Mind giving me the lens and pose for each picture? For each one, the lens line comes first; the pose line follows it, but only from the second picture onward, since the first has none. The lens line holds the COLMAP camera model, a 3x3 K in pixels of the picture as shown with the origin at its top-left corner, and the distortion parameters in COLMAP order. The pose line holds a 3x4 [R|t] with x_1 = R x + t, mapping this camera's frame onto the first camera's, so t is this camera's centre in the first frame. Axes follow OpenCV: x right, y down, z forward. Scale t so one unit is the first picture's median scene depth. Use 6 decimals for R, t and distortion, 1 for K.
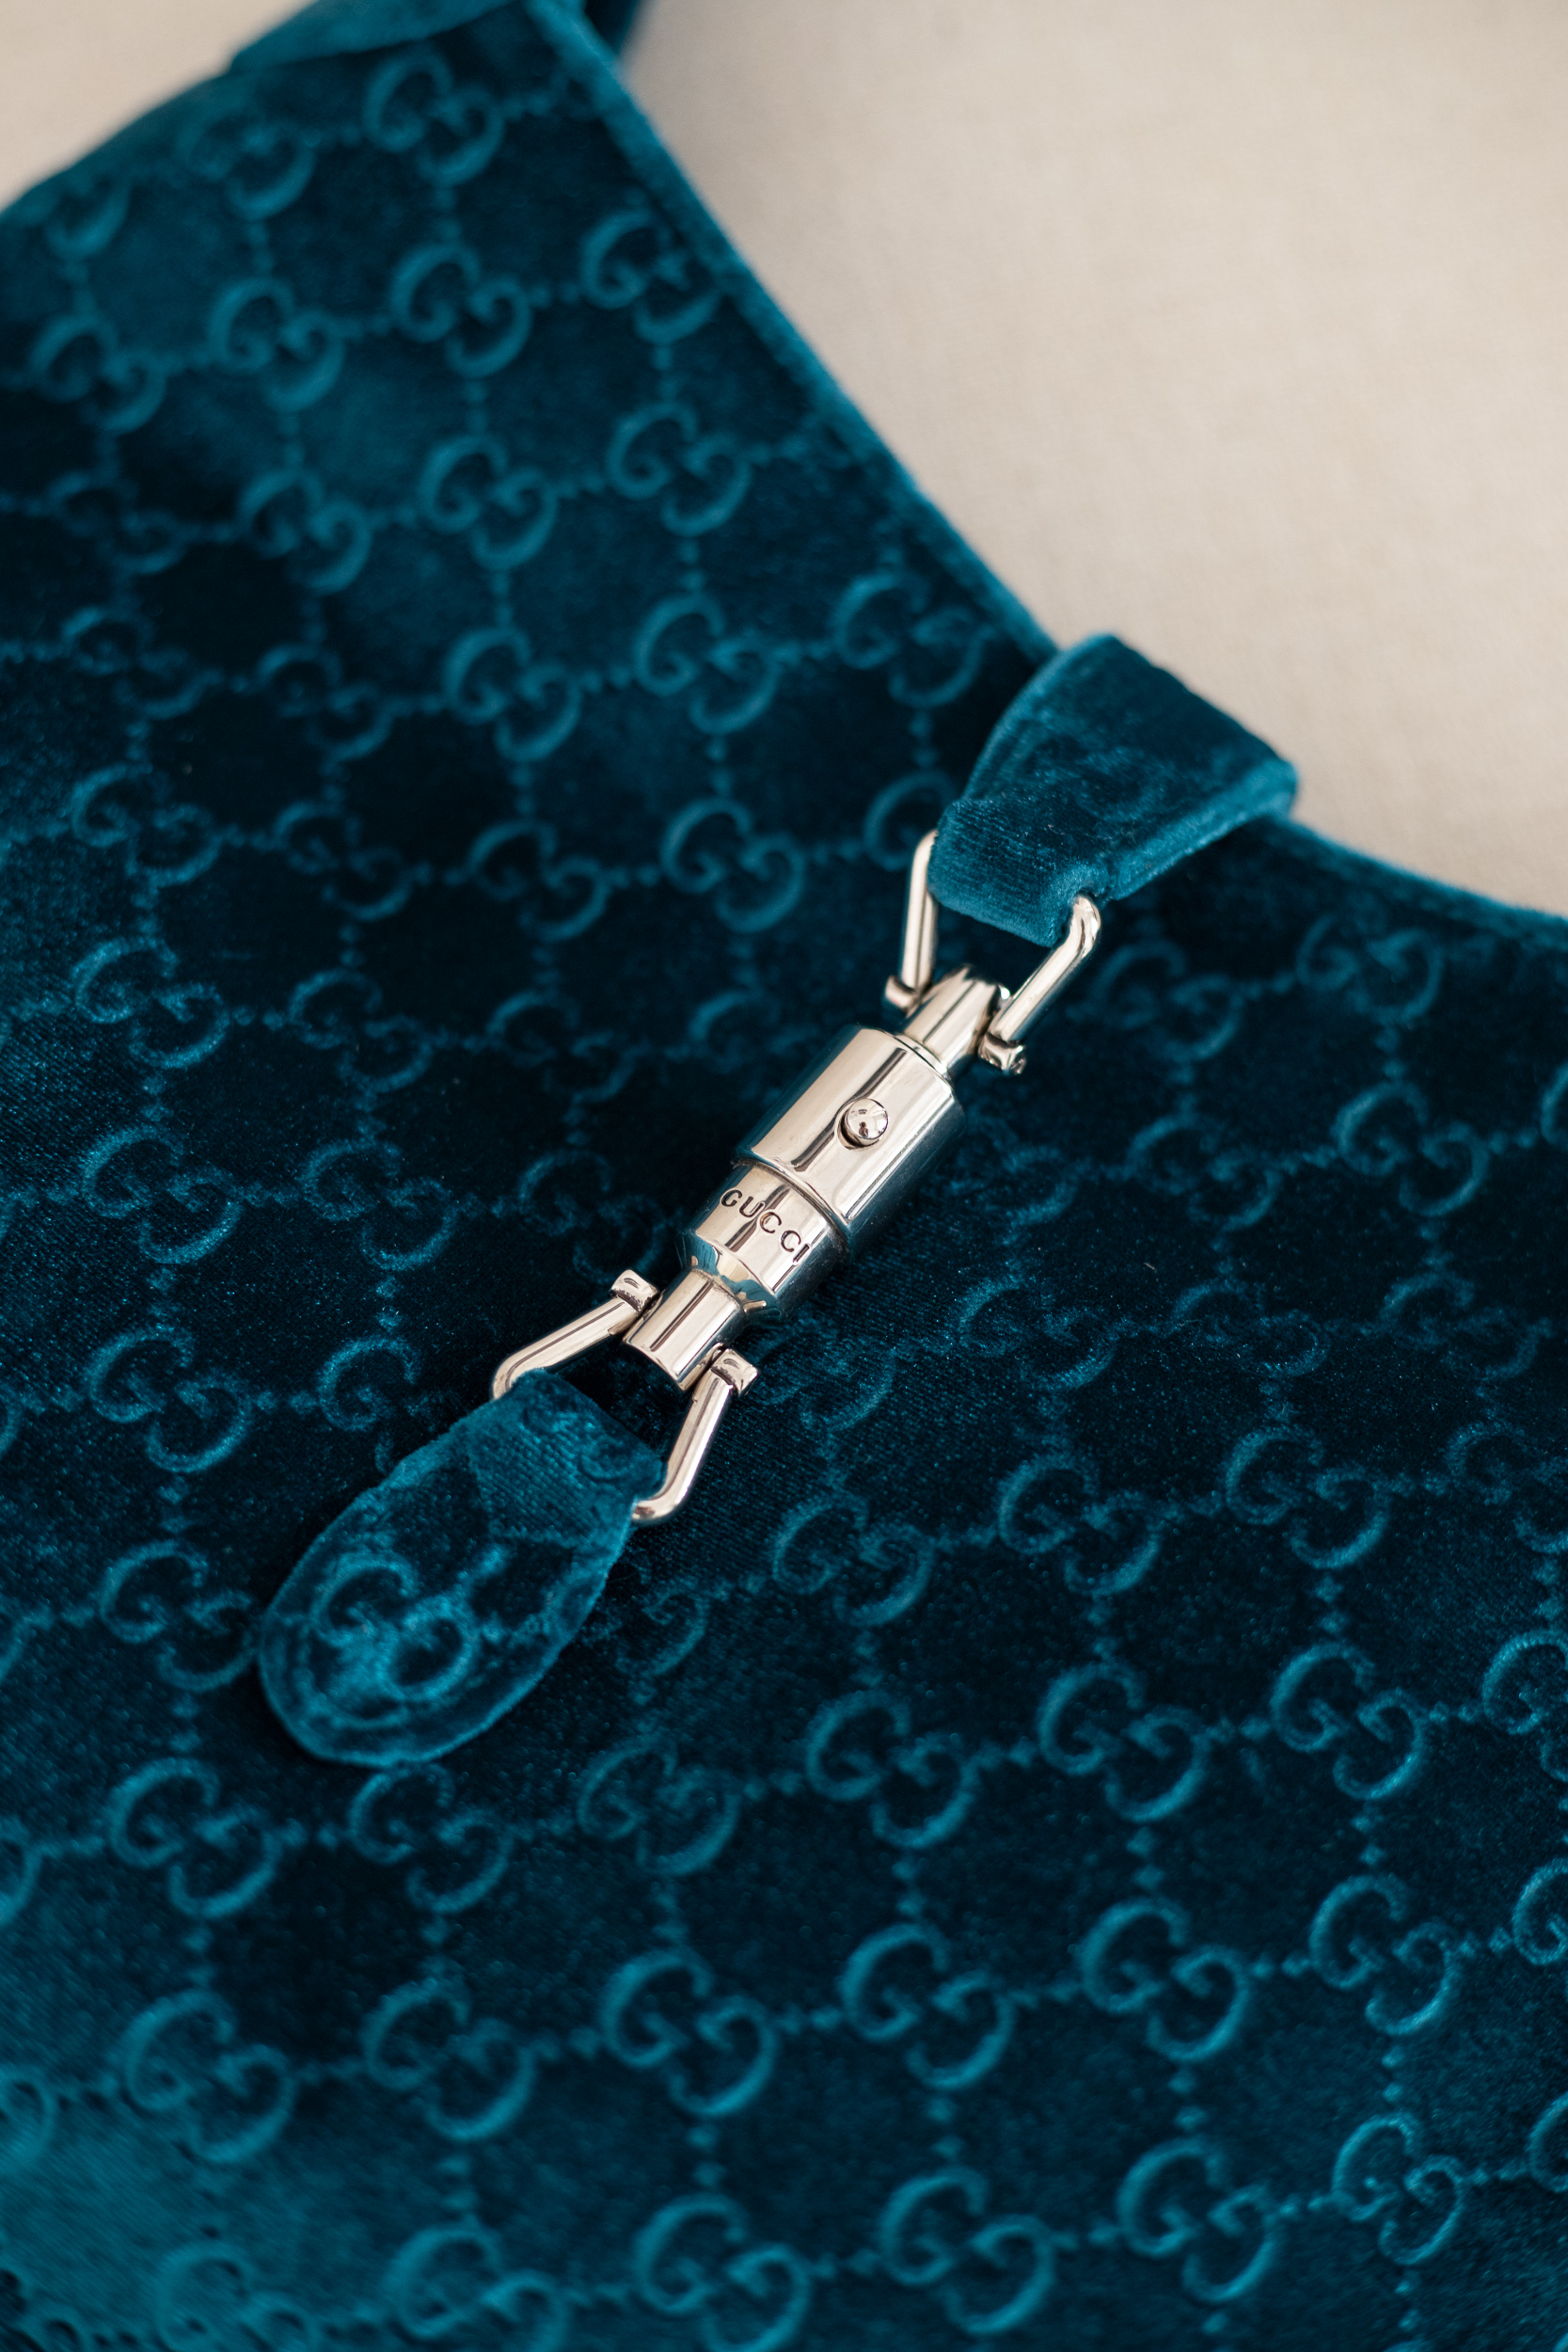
lens RADIAL K [[3757.5, 0, 784.0], [0, 3757.5, 1176.0], [0, 0, 1]] dist [-0.135895, -0.259980]
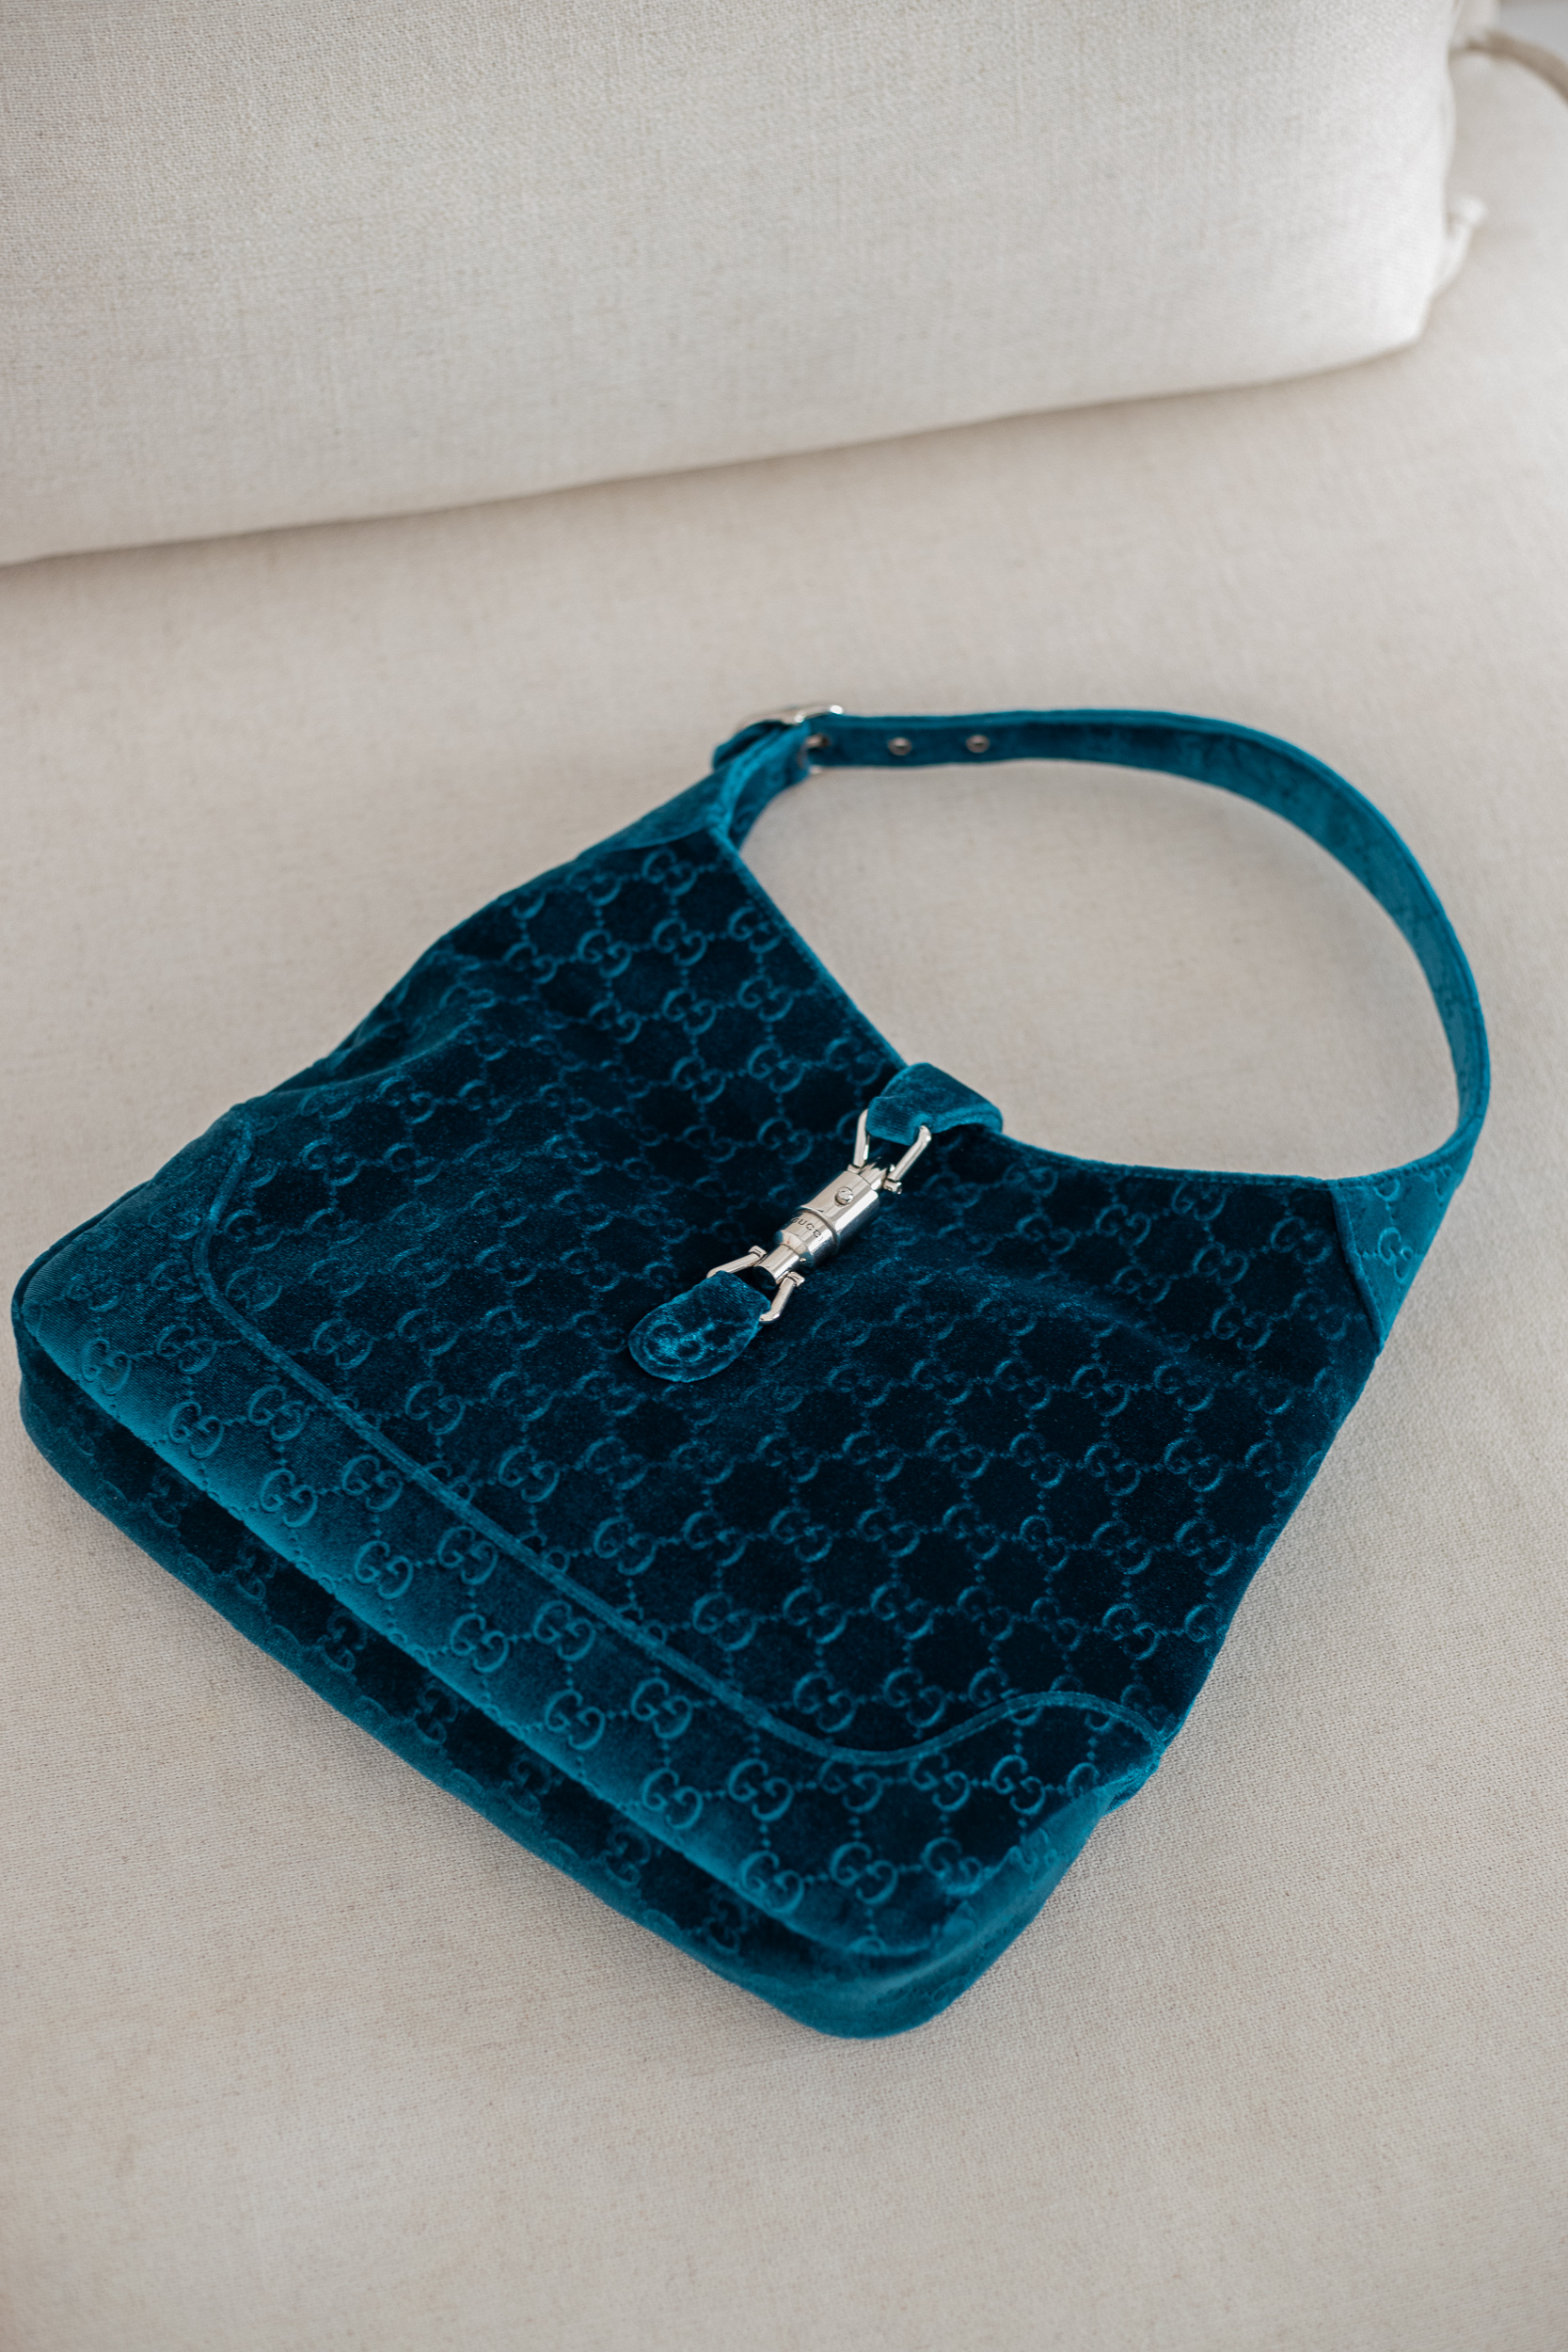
lens RADIAL K [[3757.5, 0, 784.0], [0, 3757.5, 1176.0], [0, 0, 1]] dist [-0.135895, -0.259980]
pose [[0.996807, 0.039432, 0.069436, -0.192703], [-0.013089, 0.938492, -0.345054, 0.831785], [-0.078772, 0.343043, 0.936011, -1.410758]]
